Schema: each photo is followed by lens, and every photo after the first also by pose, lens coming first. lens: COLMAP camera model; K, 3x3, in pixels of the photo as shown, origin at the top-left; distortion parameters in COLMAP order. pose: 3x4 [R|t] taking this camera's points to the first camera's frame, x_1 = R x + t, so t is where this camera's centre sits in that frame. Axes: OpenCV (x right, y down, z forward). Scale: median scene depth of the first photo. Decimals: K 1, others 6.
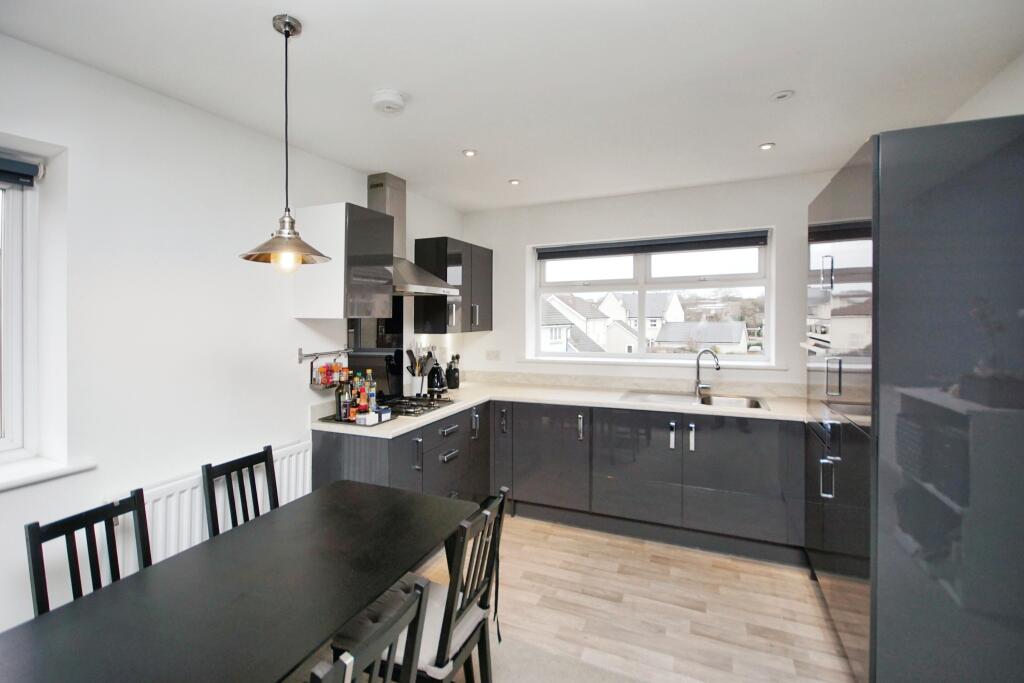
lens RADIAL K [[447.5, 0, 491.3], [0, 447.5, 330.5], [0, 0, 1]] dist [-0.014238, -0.001896]
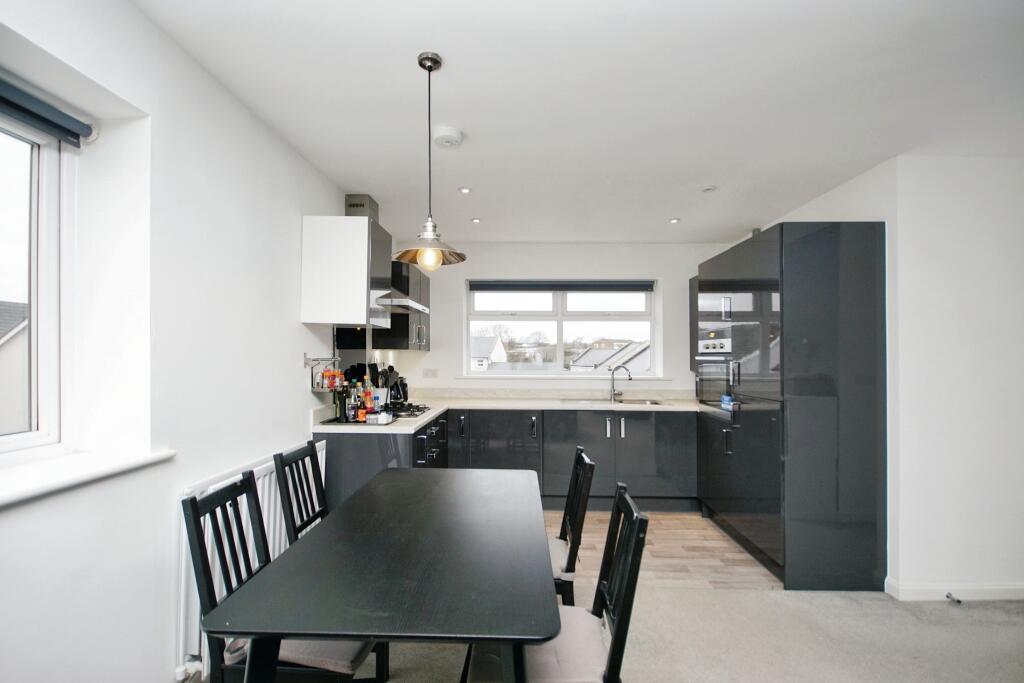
lens RADIAL K [[447.5, 0, 462.0], [0, 447.5, 362.8], [0, 0, 1]] dist [-0.014238, -0.001896]
pose [[0.930671, 0.027544, 0.364819, -0.443292], [-0.018240, 0.999415, -0.028925, 0.082235], [-0.365402, 0.020265, 0.930629, -0.071330]]
